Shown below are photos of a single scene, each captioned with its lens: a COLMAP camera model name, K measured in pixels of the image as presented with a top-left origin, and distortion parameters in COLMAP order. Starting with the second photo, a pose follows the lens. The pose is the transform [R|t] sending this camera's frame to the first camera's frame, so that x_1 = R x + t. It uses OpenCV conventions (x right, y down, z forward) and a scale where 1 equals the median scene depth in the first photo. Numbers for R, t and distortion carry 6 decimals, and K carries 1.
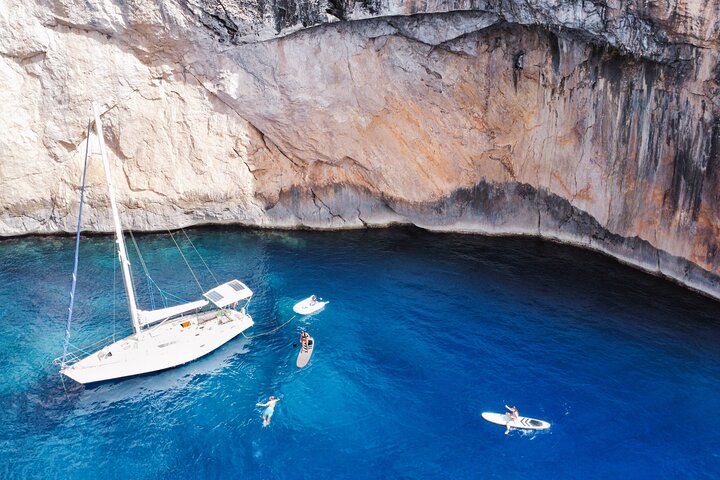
lens RADIAL K [[537.9, 0, 360.0], [0, 537.9, 225.7], [0, 0, 1]] dist [0.000768, -0.000539]
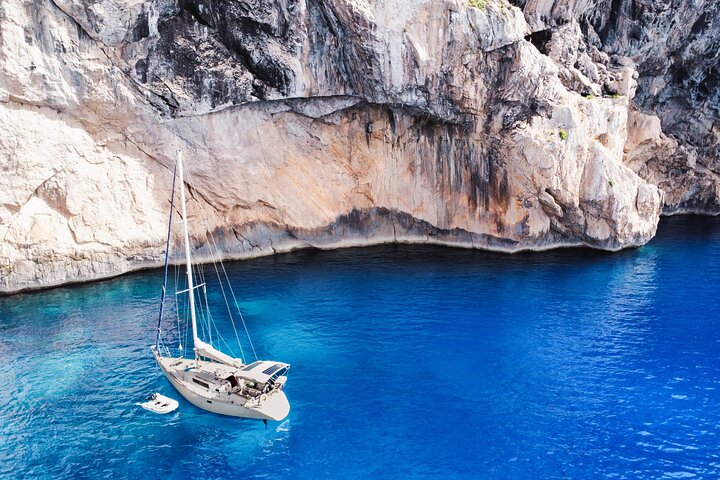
lens RADIAL K [[537.9, 0, 360.0], [0, 537.9, 225.7], [0, 0, 1]] dist [0.000768, -0.000539]
pose [[0.875007, -0.095890, 0.474519, -0.472269], [0.175109, 0.976509, -0.125567, 0.152736], [-0.451331, 0.192965, 0.871243, -0.268461]]
